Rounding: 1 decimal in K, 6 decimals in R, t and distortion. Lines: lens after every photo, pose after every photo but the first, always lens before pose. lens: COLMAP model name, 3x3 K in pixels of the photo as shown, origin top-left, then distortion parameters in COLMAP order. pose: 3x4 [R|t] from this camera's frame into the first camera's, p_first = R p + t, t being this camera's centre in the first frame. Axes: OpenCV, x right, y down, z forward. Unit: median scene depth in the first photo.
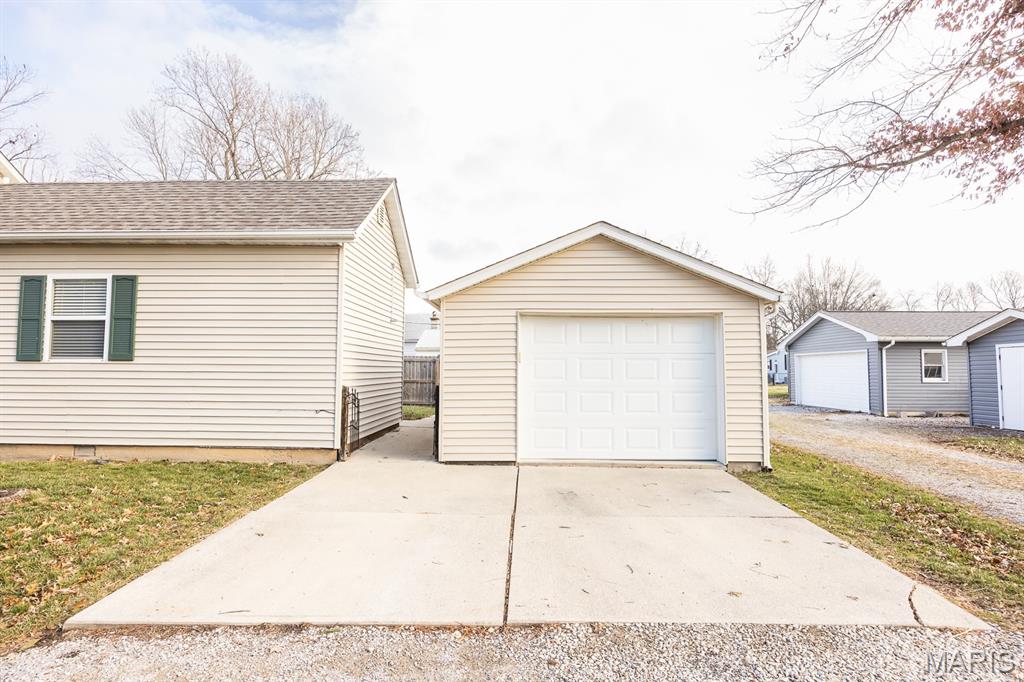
lens RADIAL K [[545.6, 0, 516.7], [0, 545.6, 338.9], [0, 0, 1]] dist [-0.005500, 0.000574]
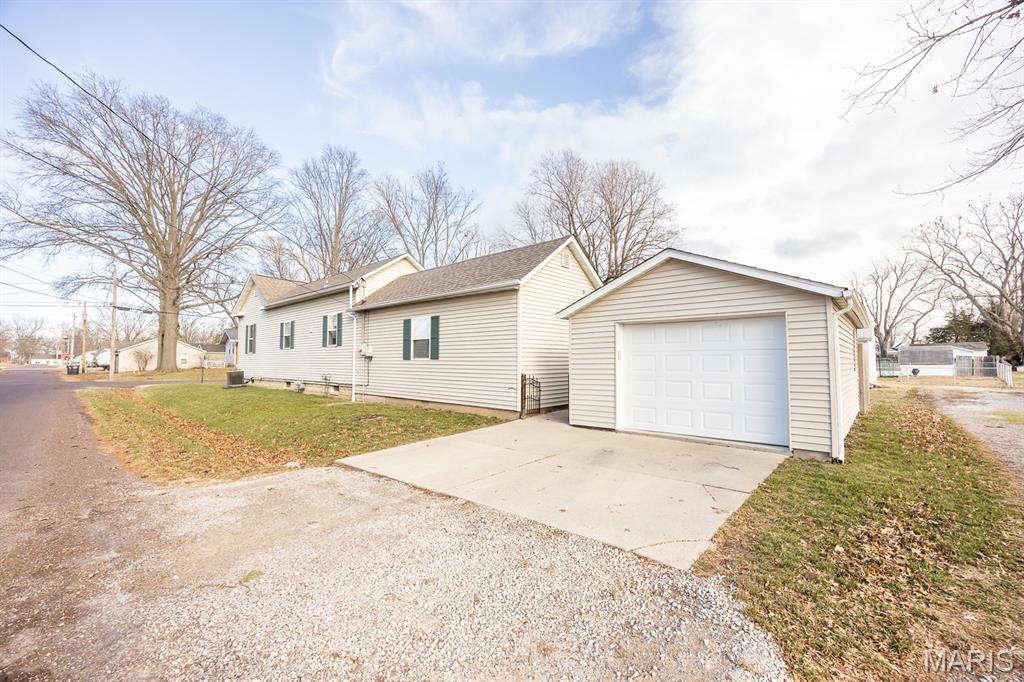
lens RADIAL K [[432.3, 0, 509.5], [0, 432.3, 339.7], [0, 0, 1]] dist [-0.013356, -0.000097]
pose [[0.756531, -0.035796, -0.652978, 0.516281], [0.041514, 0.999116, -0.006675, -0.009714], [0.652639, -0.022058, 0.757348, -0.014369]]
